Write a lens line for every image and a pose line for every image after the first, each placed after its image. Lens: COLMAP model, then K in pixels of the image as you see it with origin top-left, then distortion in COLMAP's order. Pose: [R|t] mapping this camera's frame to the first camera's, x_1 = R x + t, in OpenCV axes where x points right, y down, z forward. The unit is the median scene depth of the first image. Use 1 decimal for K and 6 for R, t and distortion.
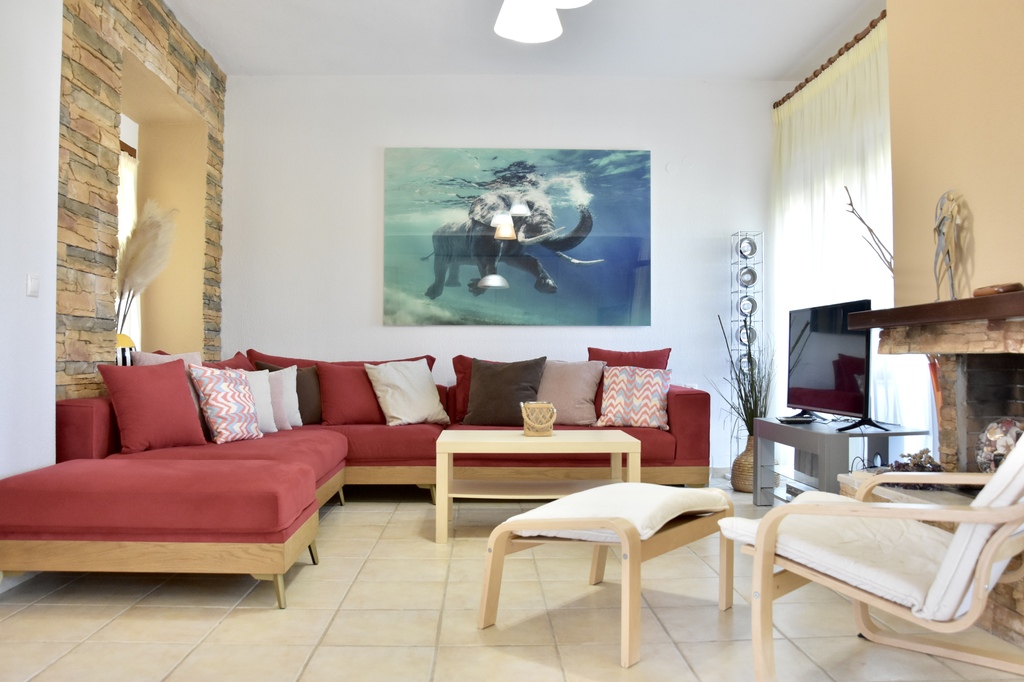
lens RADIAL K [[831.7, 0, 519.8], [0, 831.7, 348.6], [0, 0, 1]] dist [-0.114299, 0.099091]
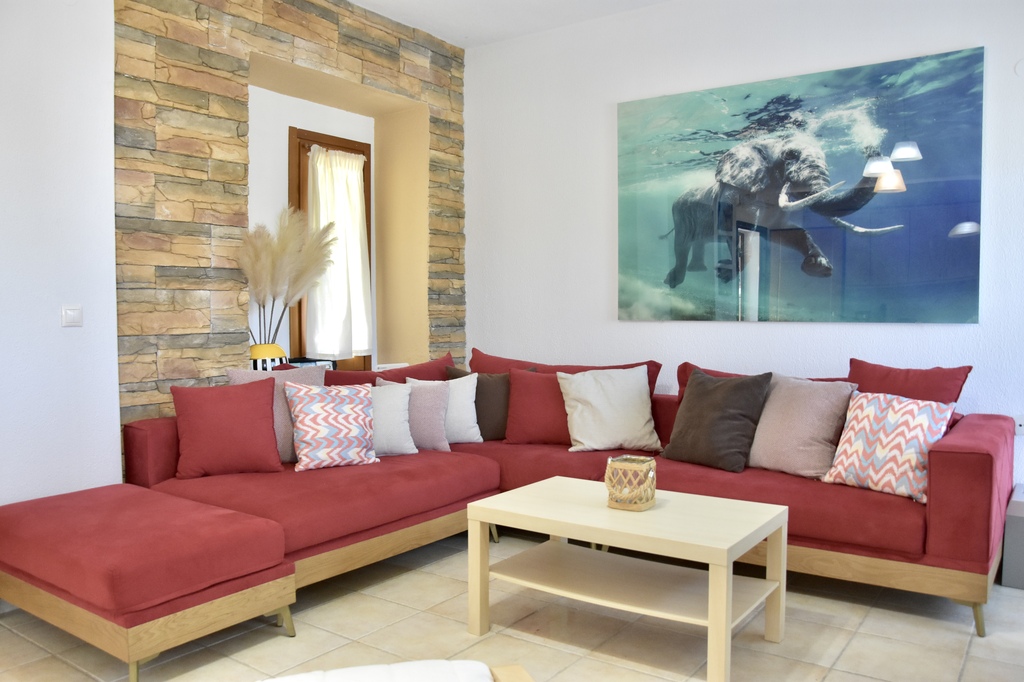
lens RADIAL K [[831.7, 0, 502.6], [0, 831.7, 342.9], [0, 0, 1]] dist [-0.114299, 0.099091]
pose [[0.789401, 0.021047, -0.613517, 0.266244], [0.010500, 0.998803, 0.047775, -0.049021], [0.613788, -0.044156, 0.788235, 0.290834]]
